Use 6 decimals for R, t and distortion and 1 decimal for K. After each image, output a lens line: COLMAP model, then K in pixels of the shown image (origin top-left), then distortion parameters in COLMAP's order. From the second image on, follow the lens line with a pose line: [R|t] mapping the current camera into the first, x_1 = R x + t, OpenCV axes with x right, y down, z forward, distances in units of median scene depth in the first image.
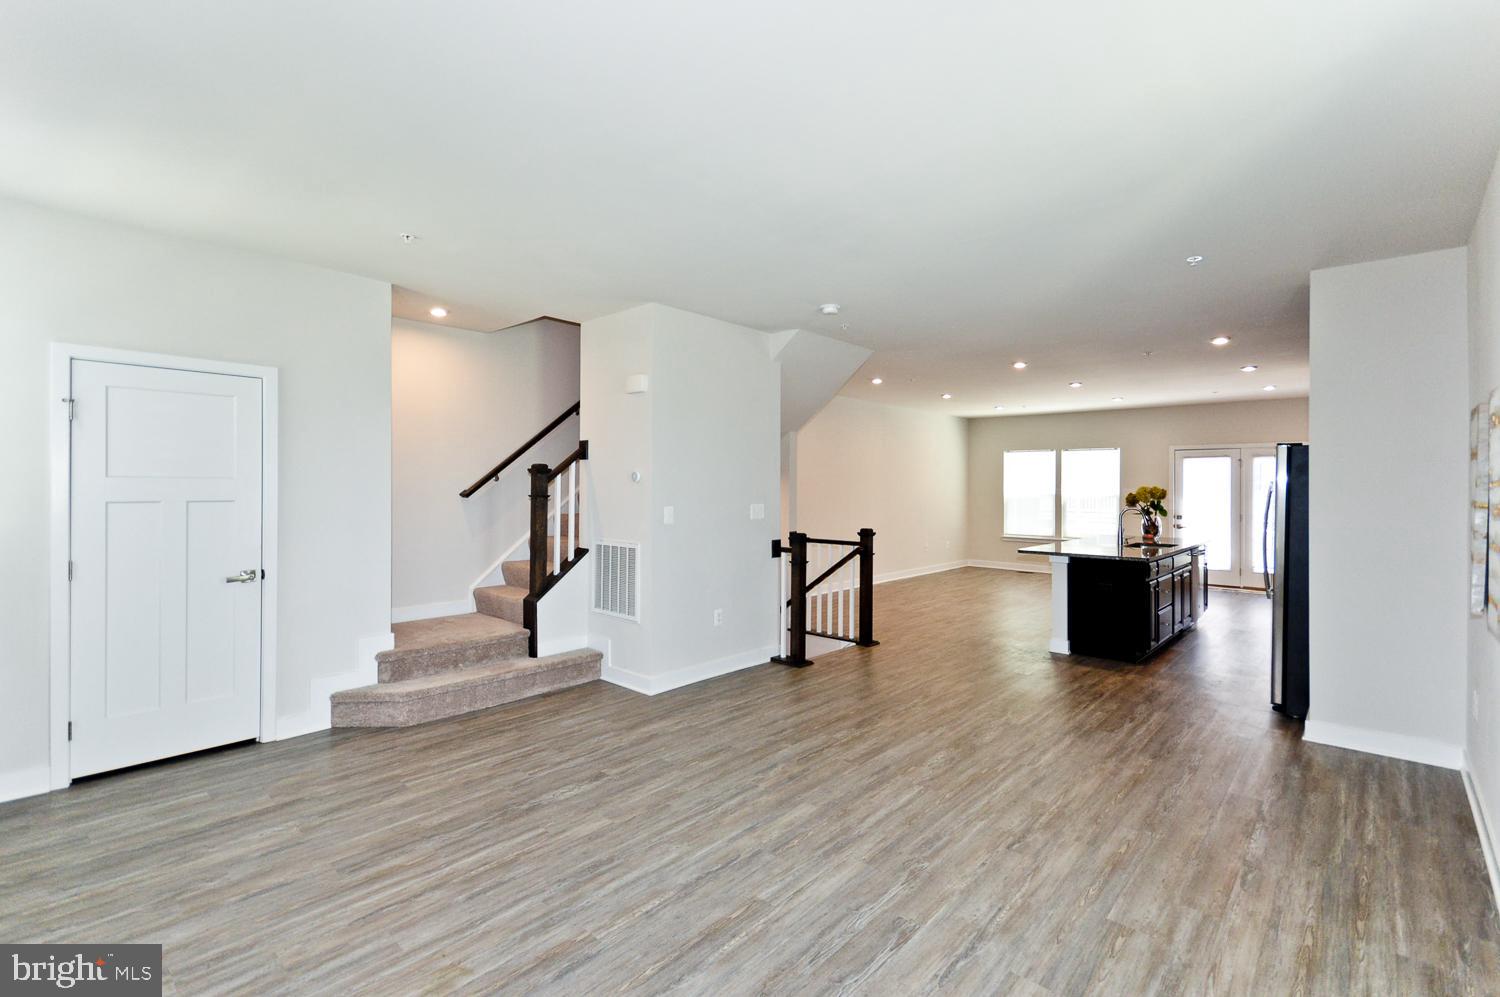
lens RADIAL K [[671.6, 0, 750.0], [0, 671.6, 498.5], [0, 0, 1]] dist [0.028766, -0.013884]
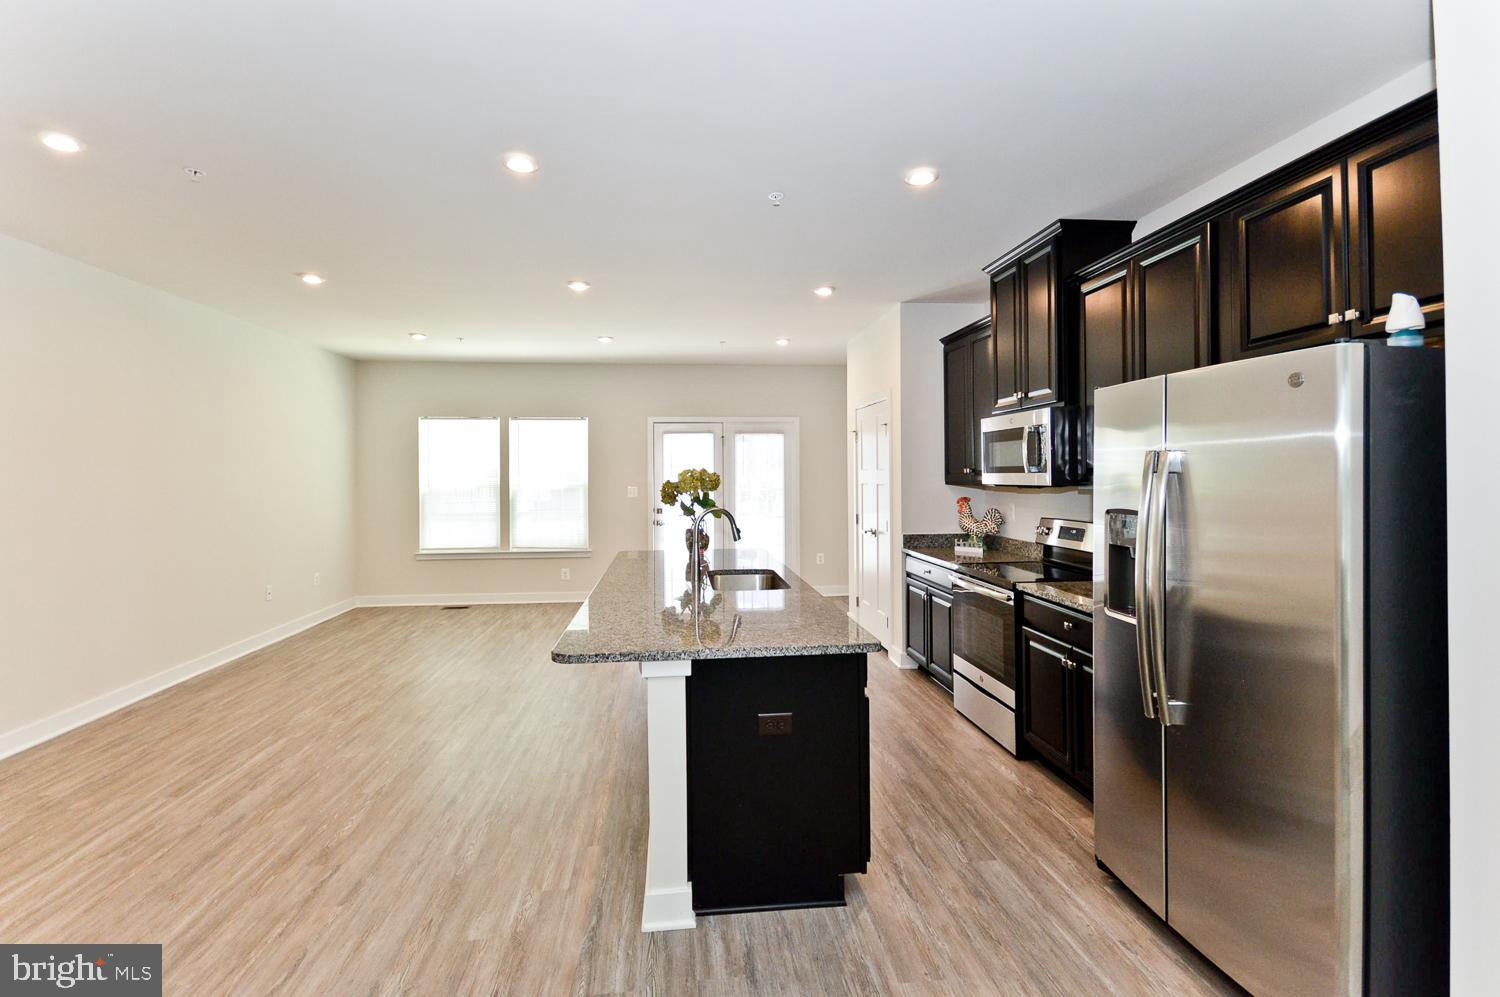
lens RADIAL K [[680.2, 0, 742.3], [0, 680.2, 474.6], [0, 0, 1]] dist [0.010817, -0.000272]
pose [[0.666332, -0.010176, 0.745586, 0.275874], [0.022660, 0.999721, -0.006607, -0.013388], [-0.745311, 0.021297, 0.666377, 0.933945]]
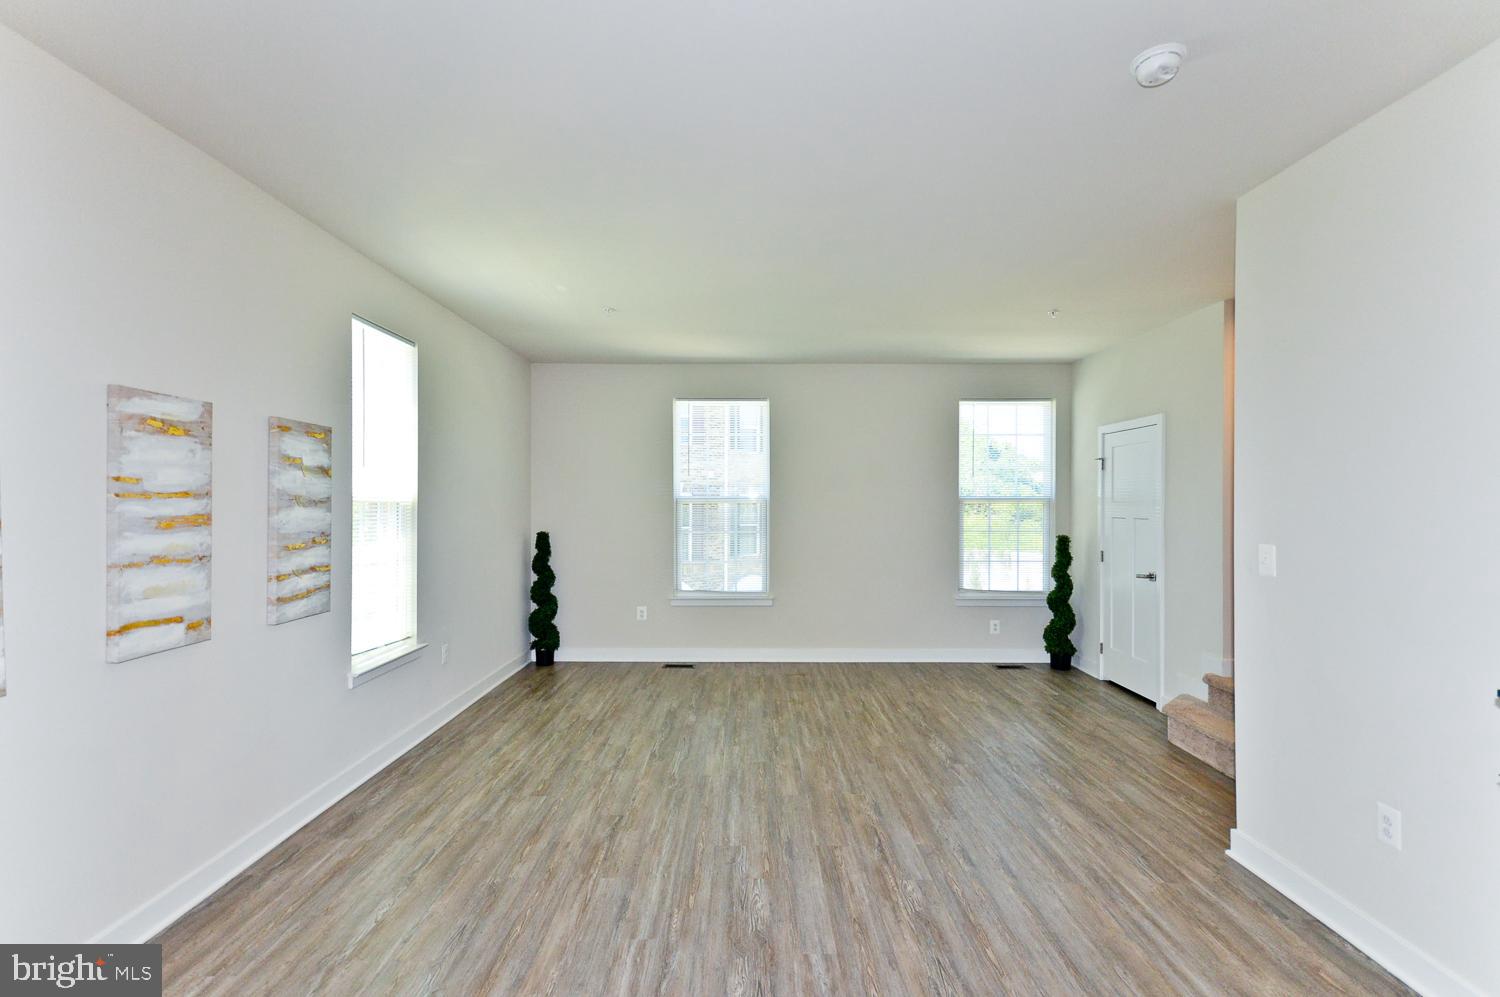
lens RADIAL K [[685.9, 0, 750.0], [0, 685.9, 498.5], [0, 0, 1]] dist [0.013436, -0.000038]
pose [[-0.739301, -0.013159, -0.673247, 0.590510], [-0.019619, 0.999806, 0.002003, -0.018916], [0.673089, 0.014689, -0.739415, 1.165598]]
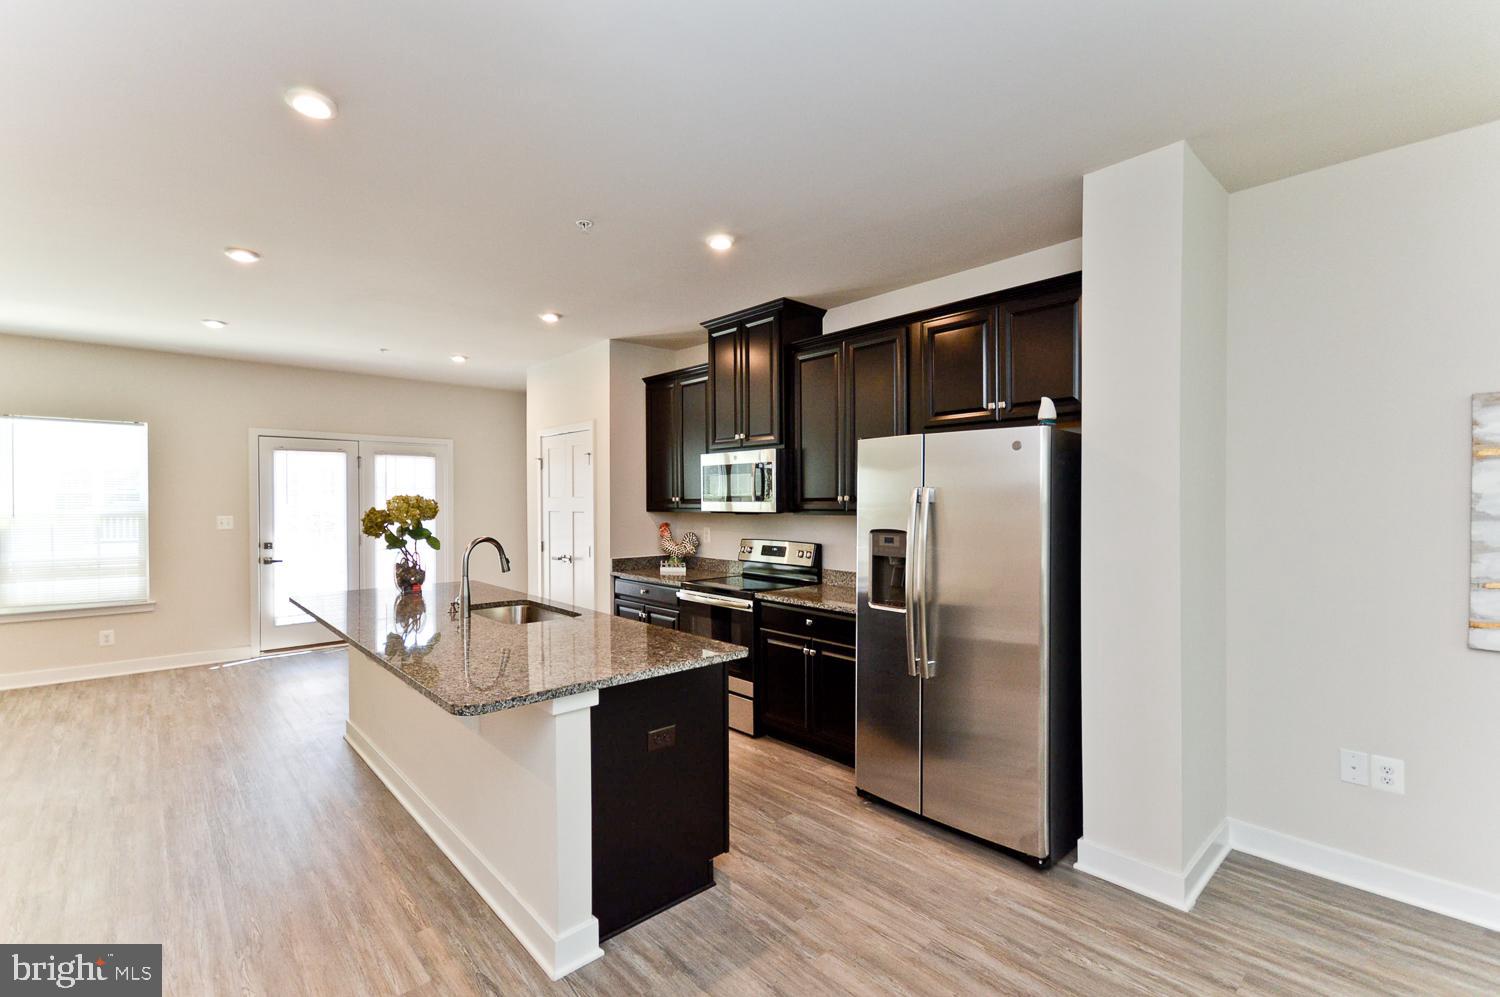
lens RADIAL K [[662.3, 0, 751.7], [0, 662.3, 510.7], [0, 0, 1]] dist [0.012740, 0.000390]
pose [[0.090981, -0.020749, 0.995636, 0.160018], [0.016526, 0.999677, 0.019323, -0.018679], [-0.995715, 0.014696, 0.091294, 1.130110]]
